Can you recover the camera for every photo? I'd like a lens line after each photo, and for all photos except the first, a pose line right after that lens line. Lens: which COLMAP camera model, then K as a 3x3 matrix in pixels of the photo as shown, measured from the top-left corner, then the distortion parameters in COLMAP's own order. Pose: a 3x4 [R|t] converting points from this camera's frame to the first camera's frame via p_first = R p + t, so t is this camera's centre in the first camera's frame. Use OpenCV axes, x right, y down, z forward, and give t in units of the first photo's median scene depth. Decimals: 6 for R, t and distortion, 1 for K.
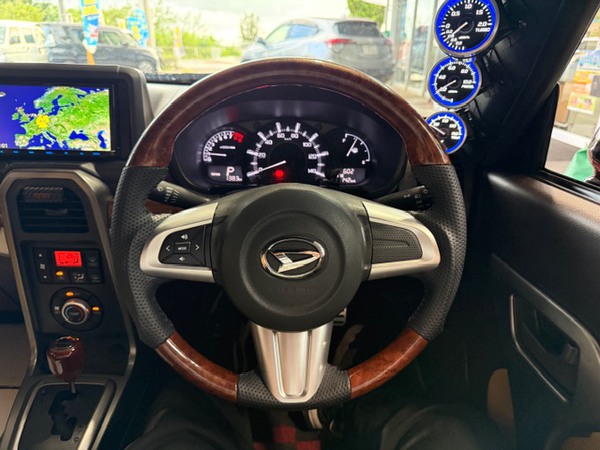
lens RADIAL K [[434.9, 0, 296.3], [0, 434.9, 224.4], [0, 0, 1]] dist [0.026037, -0.042519]
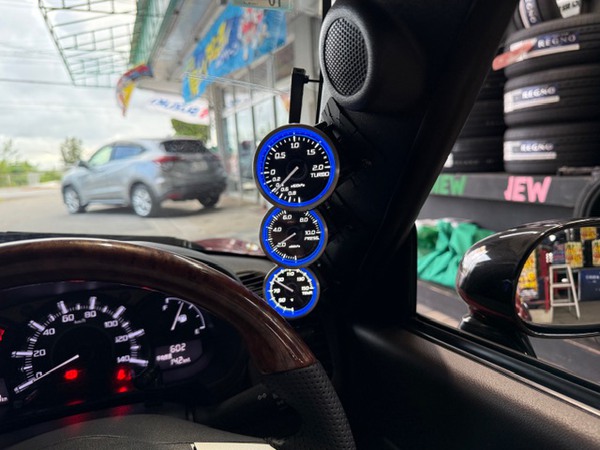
lens RADIAL K [[434.9, 0, 300.1], [0, 434.9, 227.9], [0, 0, 1]] dist [0.026037, -0.042519]
pose [[0.927528, -0.123570, 0.352734, 0.078287], [0.200988, 0.960596, -0.191989, -0.135528], [-0.315111, 0.248970, 0.915816, 0.221197]]
